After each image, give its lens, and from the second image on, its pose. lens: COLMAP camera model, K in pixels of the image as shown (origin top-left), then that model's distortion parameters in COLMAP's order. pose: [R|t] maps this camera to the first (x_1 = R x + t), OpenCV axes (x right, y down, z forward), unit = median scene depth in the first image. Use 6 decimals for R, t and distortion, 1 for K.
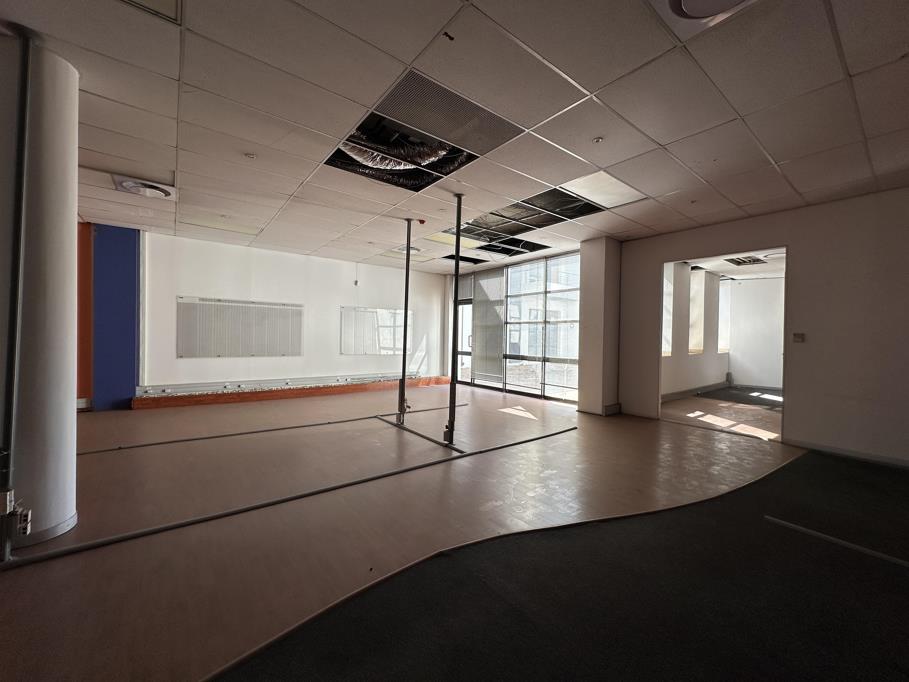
lens RADIAL K [[364.9, 0, 458.0], [0, 364.9, 342.6], [0, 0, 1]] dist [-0.002135, -0.000692]
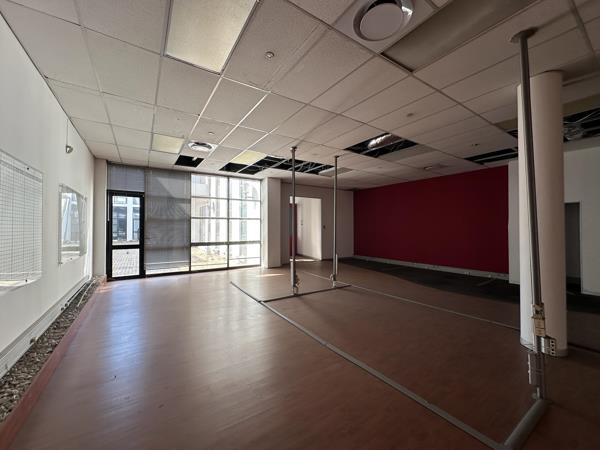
lens RADIAL K [[240.8, 0, 302.7], [0, 240.8, 222.7], [0, 0, 1]] dist [-0.002135, -0.000692]
pose [[0.079136, -0.003161, 0.996859, -0.653491], [0.017818, 0.999840, 0.001756, -0.030464], [-0.996705, 0.017623, 0.079180, 0.556453]]
